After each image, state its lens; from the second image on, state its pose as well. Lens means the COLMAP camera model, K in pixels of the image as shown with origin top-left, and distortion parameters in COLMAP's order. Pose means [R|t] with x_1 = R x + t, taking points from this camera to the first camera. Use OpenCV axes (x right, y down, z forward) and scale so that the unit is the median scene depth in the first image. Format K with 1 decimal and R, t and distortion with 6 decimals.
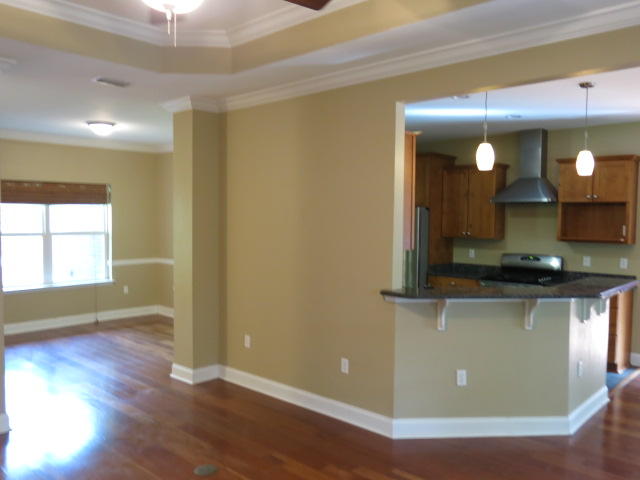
lens RADIAL K [[533.3, 0, 319.4], [0, 533.3, 240.6], [0, 0, 1]] dist [-0.025411, 0.005747]
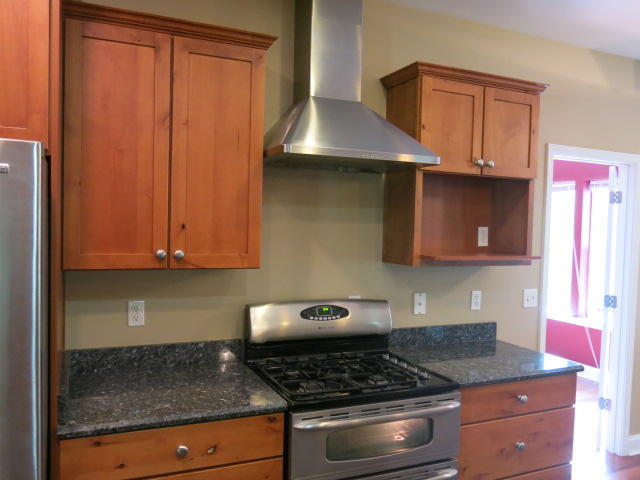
lens RADIAL K [[533.3, 0, 319.5], [0, 533.3, 243.9], [0, 0, 1]] dist [-0.025411, 0.005747]
pose [[0.396382, -0.026191, 0.917712, 0.042209], [0.022325, 0.999572, 0.018885, -0.023812], [-0.917814, 0.013002, 0.396797, 0.877797]]
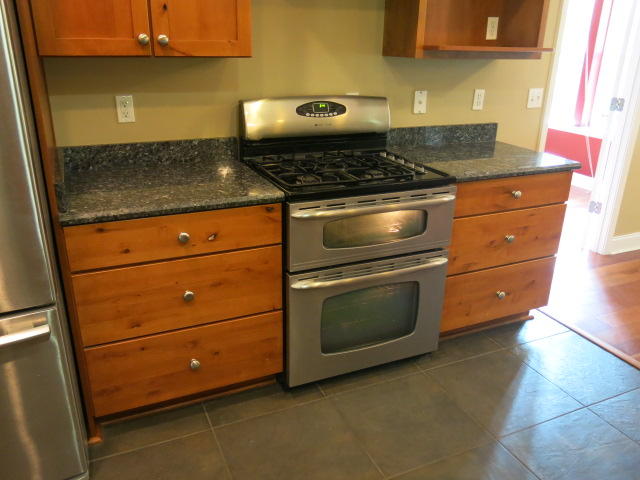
lens RADIAL K [[533.3, 0, 319.6], [0, 533.3, 246.4], [0, 0, 1]] dist [-0.025411, 0.005747]
pose [[0.391355, -0.328738, 0.859519, 0.045165], [0.028352, 0.937880, 0.345799, -0.004711], [-0.919803, -0.110961, 0.376365, 0.878719]]
